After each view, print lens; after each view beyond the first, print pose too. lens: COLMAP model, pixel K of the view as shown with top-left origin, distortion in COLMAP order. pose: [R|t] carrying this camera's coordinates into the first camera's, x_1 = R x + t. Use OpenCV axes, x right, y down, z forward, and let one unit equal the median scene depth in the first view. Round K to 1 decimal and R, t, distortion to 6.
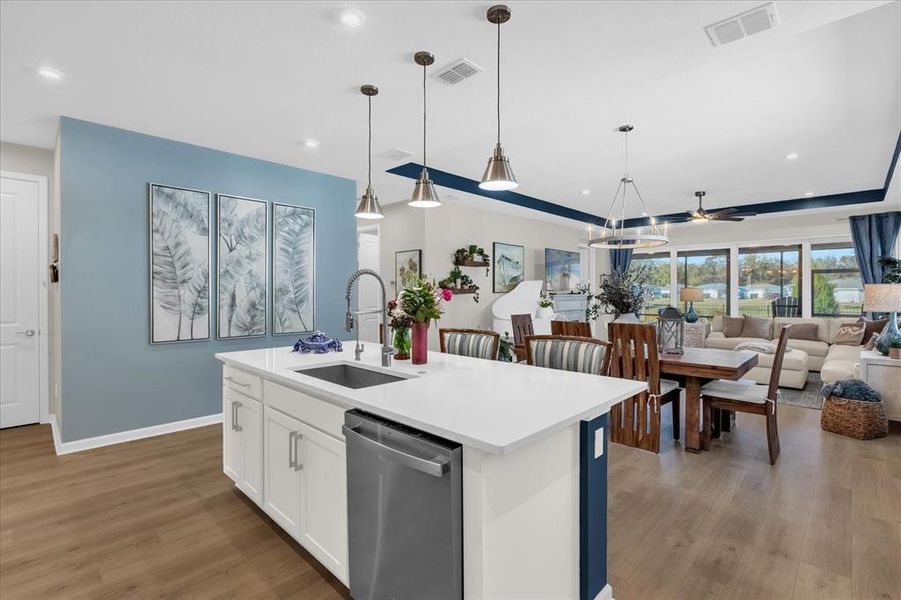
lens RADIAL K [[420.0, 0, 453.4], [0, 420.0, 292.7], [0, 0, 1]] dist [0.001541, -0.001360]
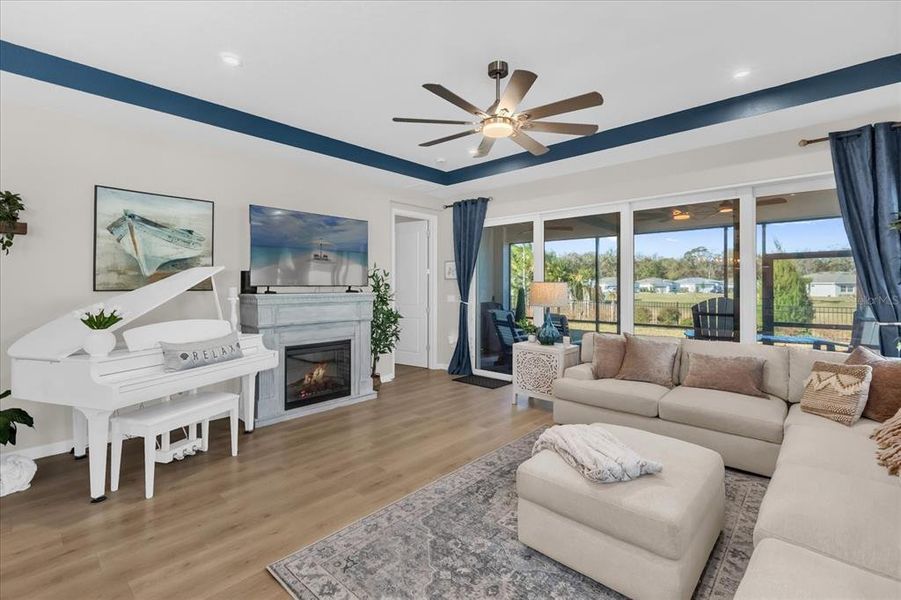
lens RADIAL K [[420.0, 0, 445.5], [0, 420.0, 284.8], [0, 0, 1]] dist [0.001541, -0.001360]
pose [[0.999763, 0.000801, 0.021773, 0.530147], [-0.000707, 0.999990, -0.004302, -0.006274], [-0.021776, 0.004286, 0.999754, 0.569824]]
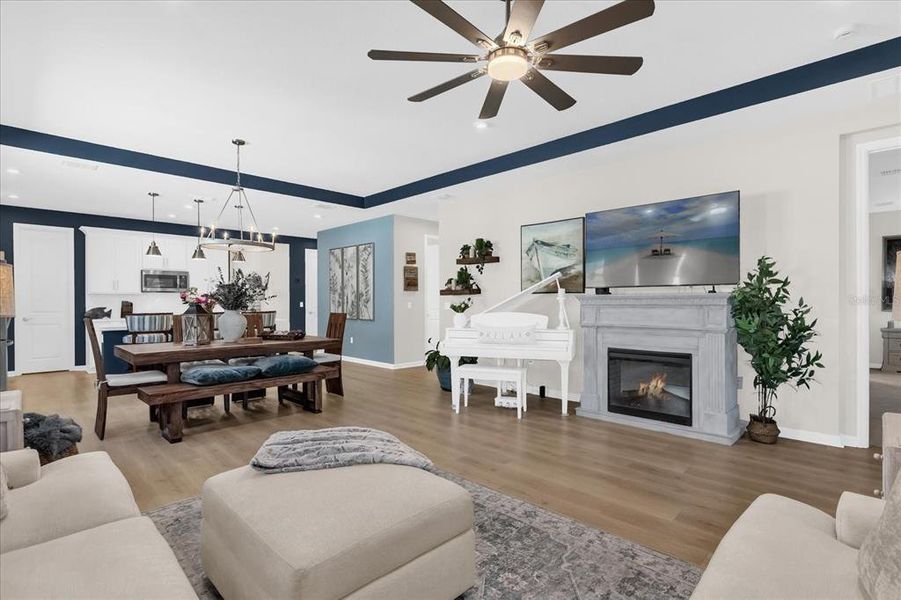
lens RADIAL K [[420.0, 0, 443.6], [0, 420.0, 301.3], [0, 0, 1]] dist [0.001541, -0.001360]
pose [[-0.015674, -0.000350, -0.999877, 0.929337], [-0.003211, 0.999995, -0.000300, 0.015661], [0.999872, 0.003206, -0.015675, 0.962811]]
